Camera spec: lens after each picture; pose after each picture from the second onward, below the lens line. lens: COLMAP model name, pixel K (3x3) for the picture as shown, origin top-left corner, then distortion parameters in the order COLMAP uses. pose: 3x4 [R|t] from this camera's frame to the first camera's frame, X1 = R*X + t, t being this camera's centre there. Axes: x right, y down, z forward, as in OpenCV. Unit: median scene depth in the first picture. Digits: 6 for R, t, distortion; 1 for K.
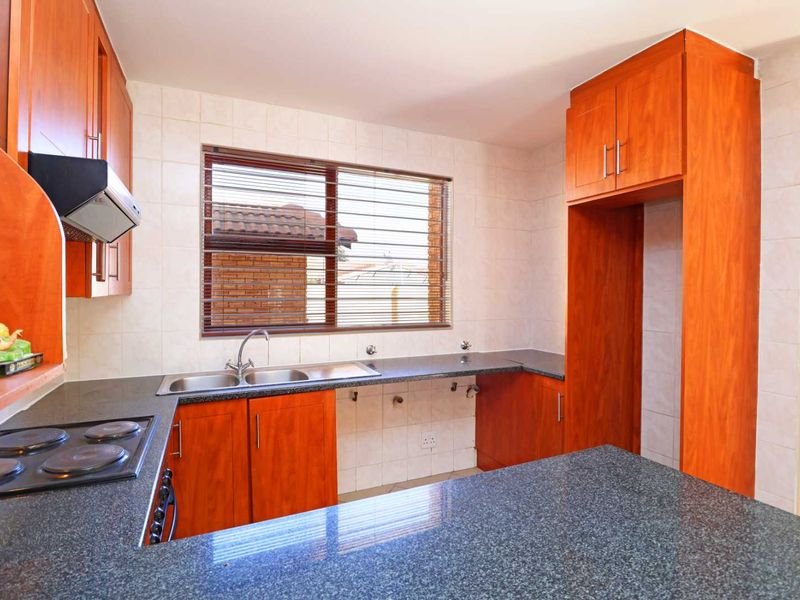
lens RADIAL K [[417.9, 0, 398.8], [0, 417.9, 291.5], [0, 0, 1]] dist [0.002429, -0.014127]
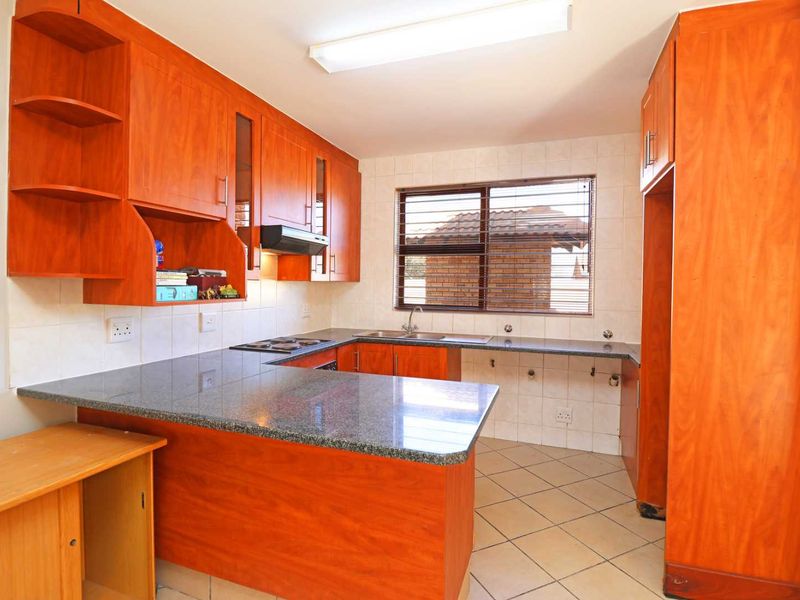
lens RADIAL K [[417.9, 0, 398.8], [0, 417.9, 291.5], [0, 0, 1]] dist [0.002429, -0.014127]
pose [[0.711196, 0.017826, -0.702768, 0.663385], [-0.012237, 0.999841, 0.012978, 0.020031], [0.702888, -0.000631, 0.711301, -0.126659]]
